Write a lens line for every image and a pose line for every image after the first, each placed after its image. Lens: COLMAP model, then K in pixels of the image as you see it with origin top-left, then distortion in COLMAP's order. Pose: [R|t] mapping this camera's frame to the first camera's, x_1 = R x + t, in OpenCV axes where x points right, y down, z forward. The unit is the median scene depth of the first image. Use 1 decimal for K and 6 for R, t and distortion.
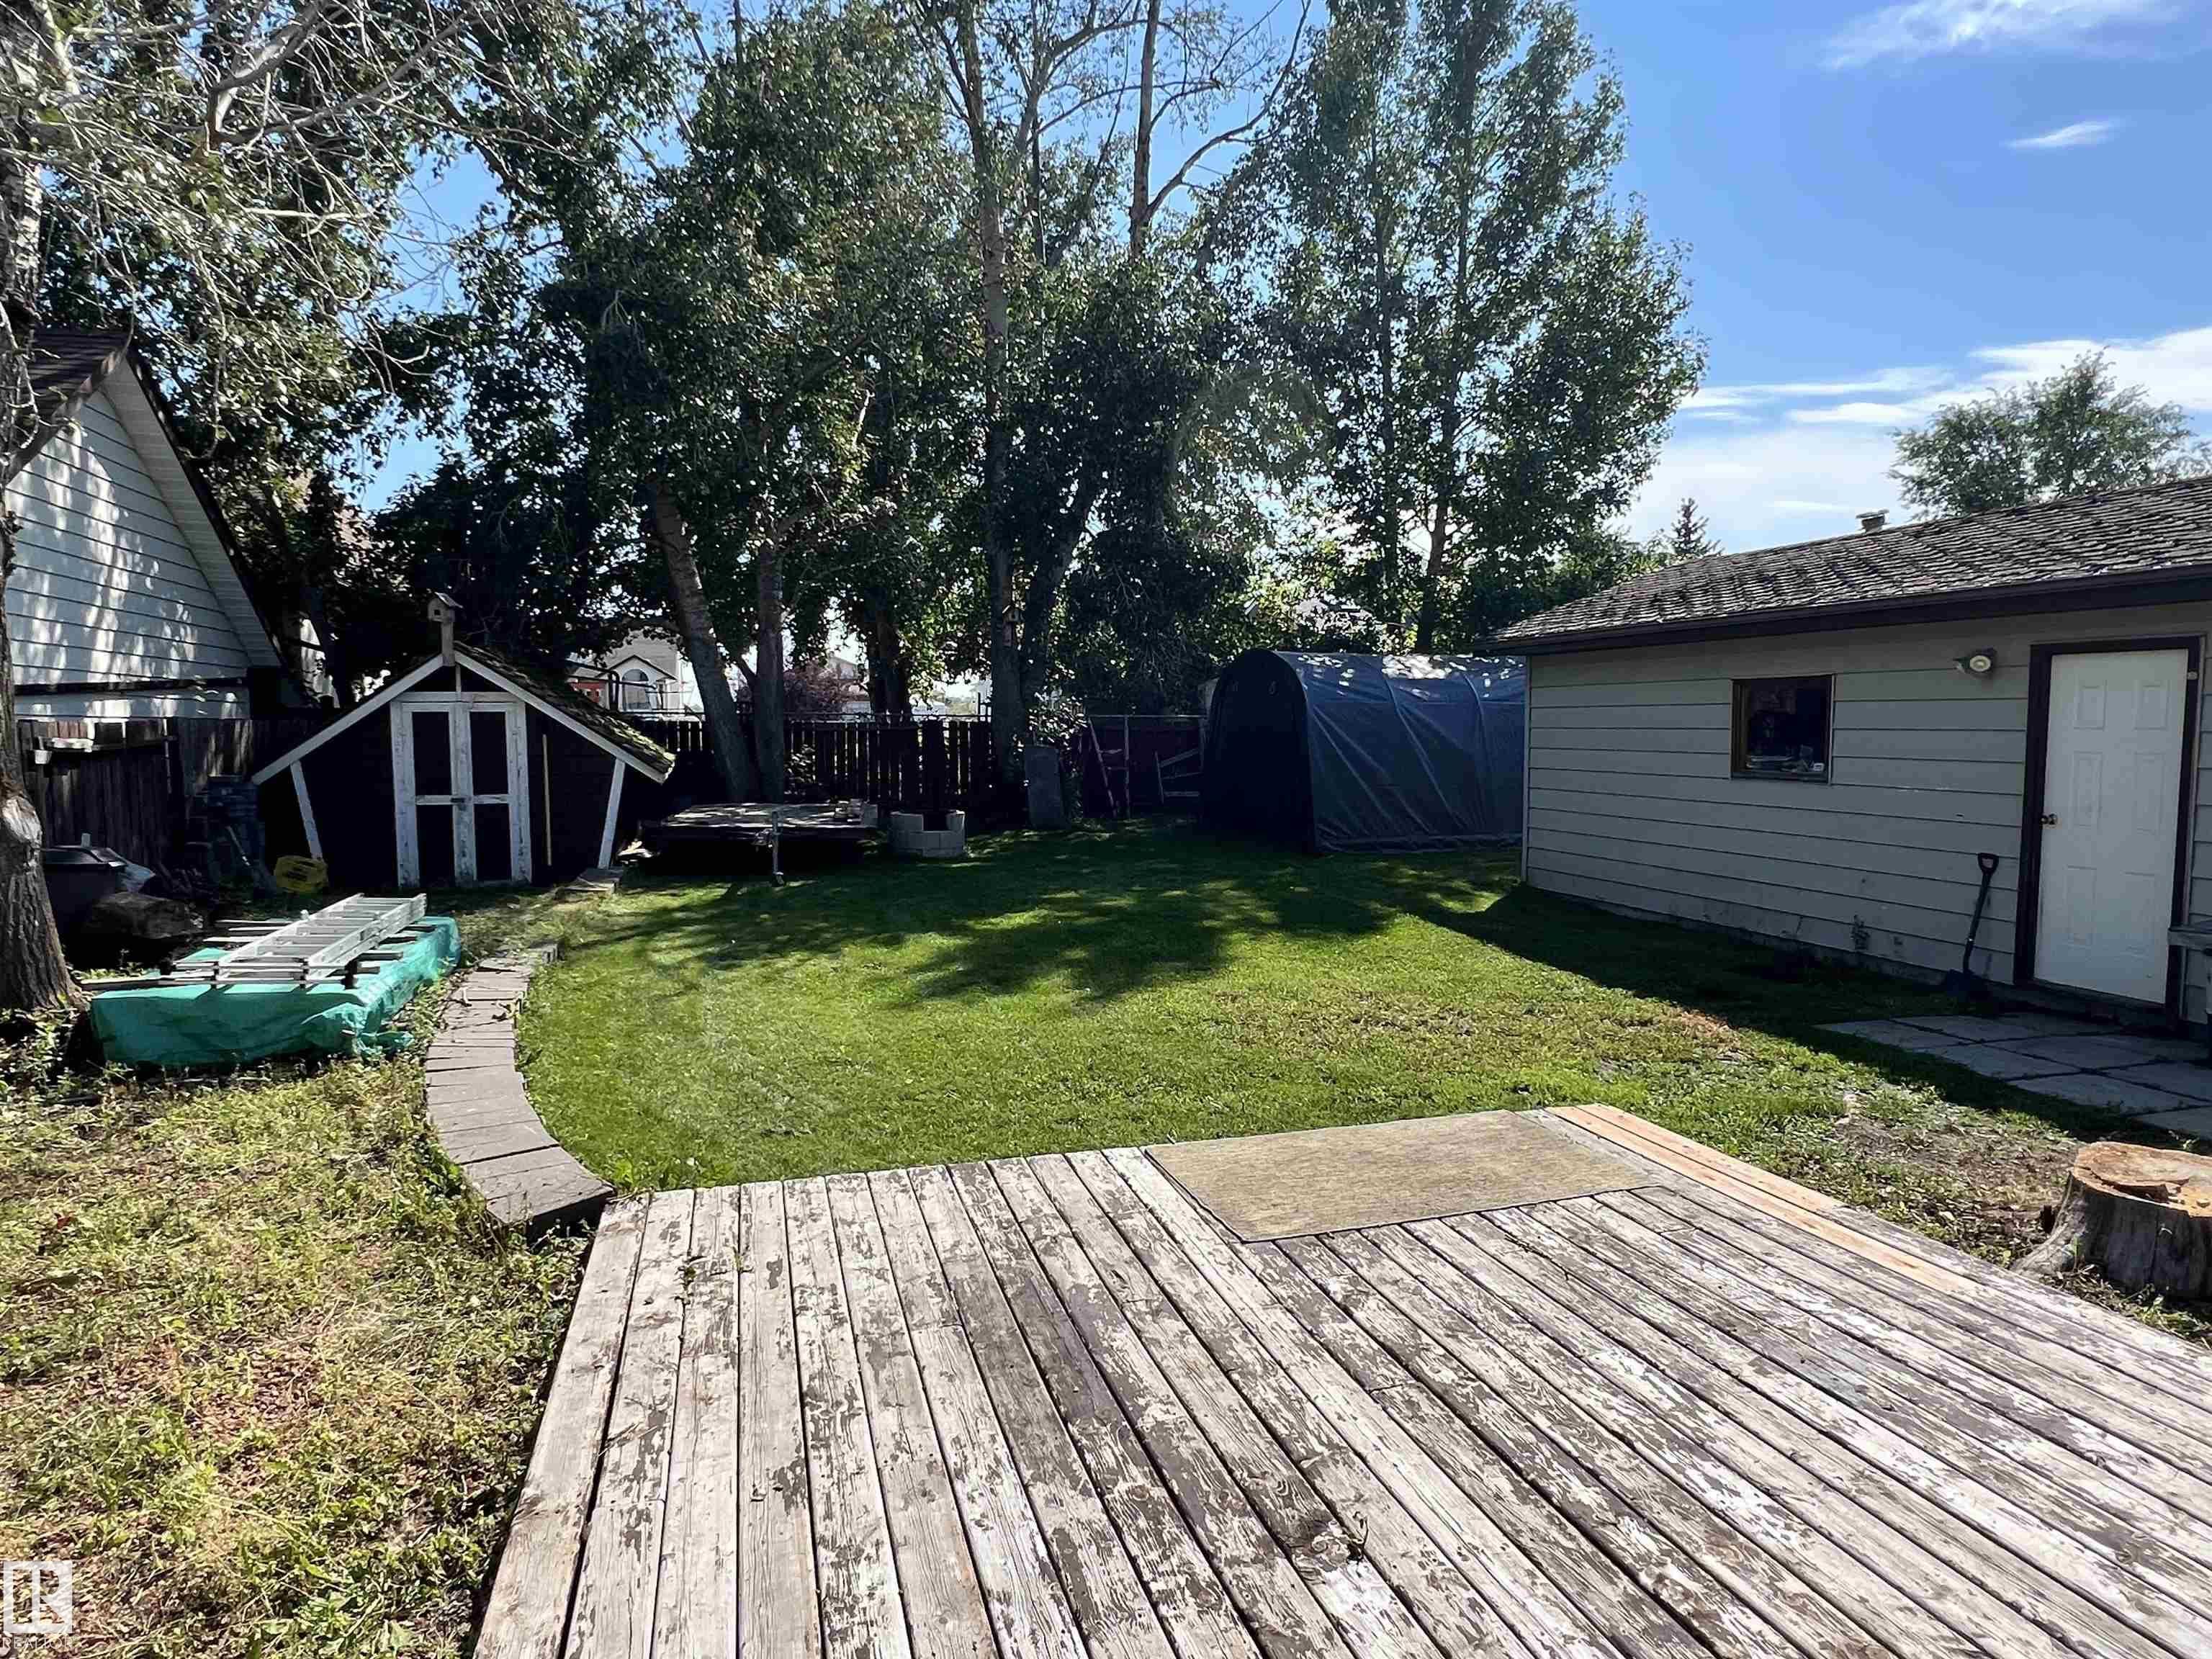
lens RADIAL K [[1304.1, 0, 1089.2], [0, 1304.1, 820.2], [0, 0, 1]] dist [0.000805, -0.001658]
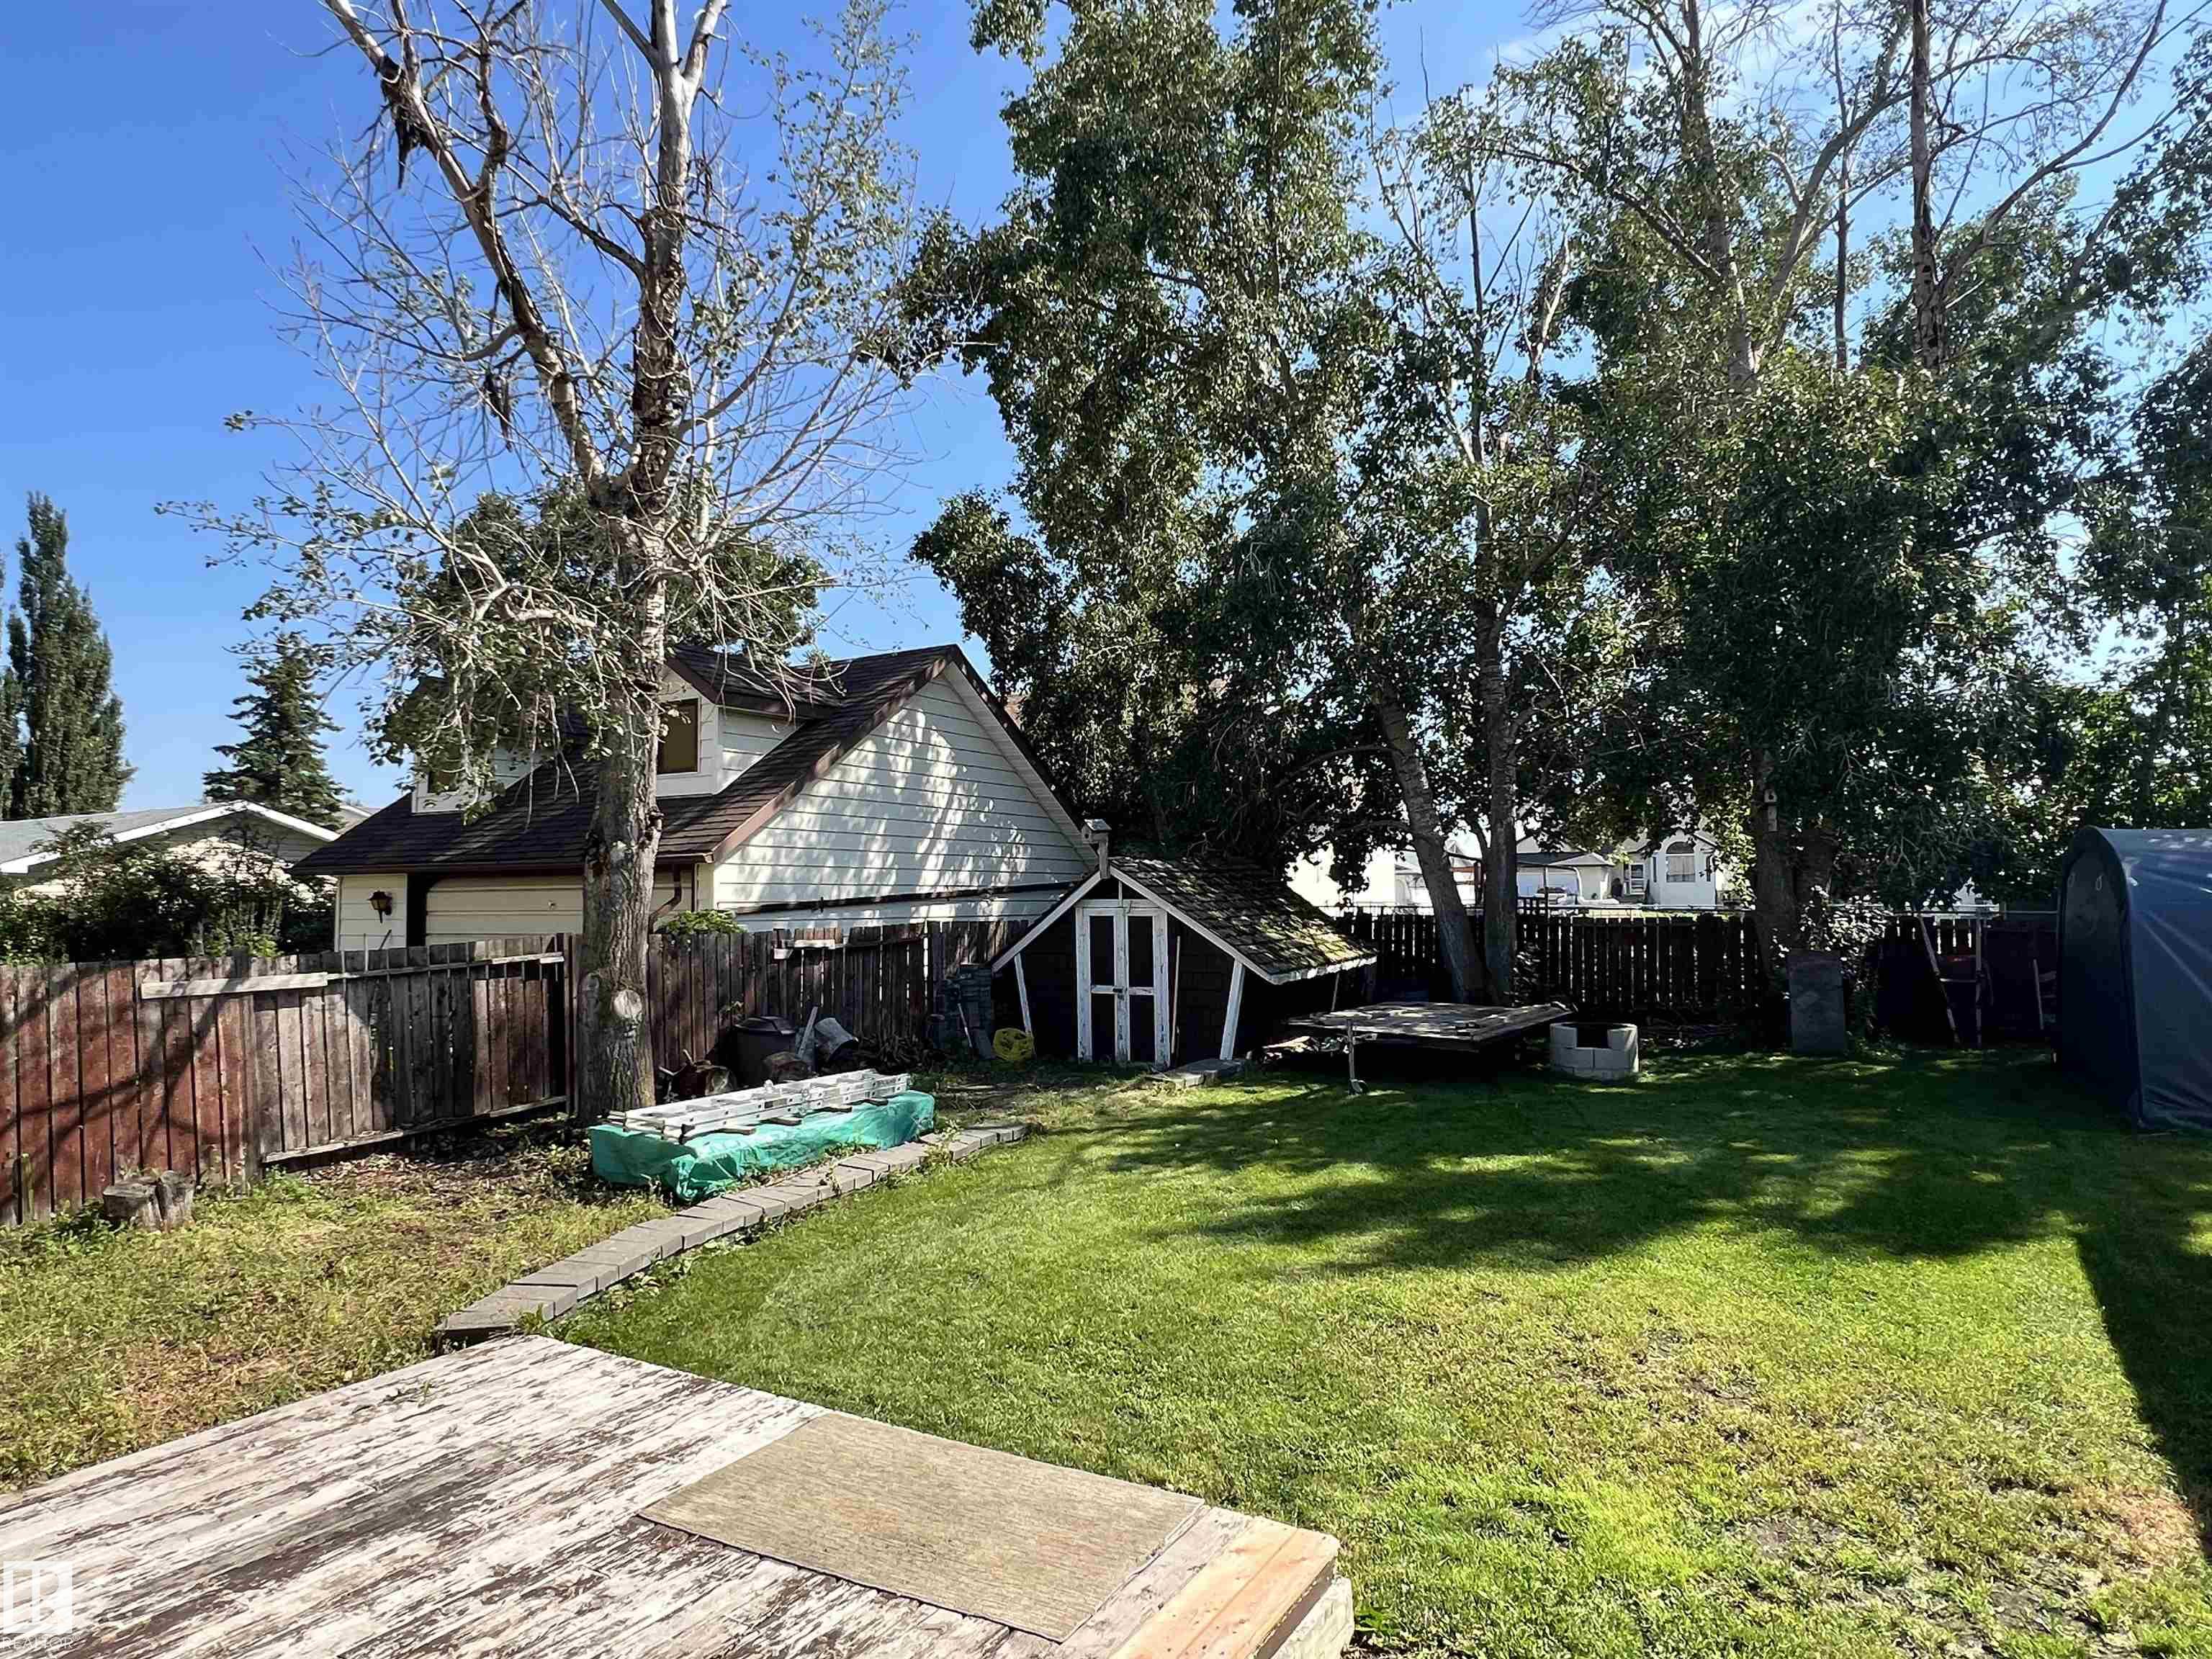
lens RADIAL K [[1304.1, 0, 1090.5], [0, 1304.1, 829.1], [0, 0, 1]] dist [0.000805, -0.001658]
pose [[0.700794, -0.037112, -0.712398, 0.355214], [-0.050625, 0.993541, -0.101559, -0.040778], [0.711565, 0.107237, 0.694389, 0.151501]]
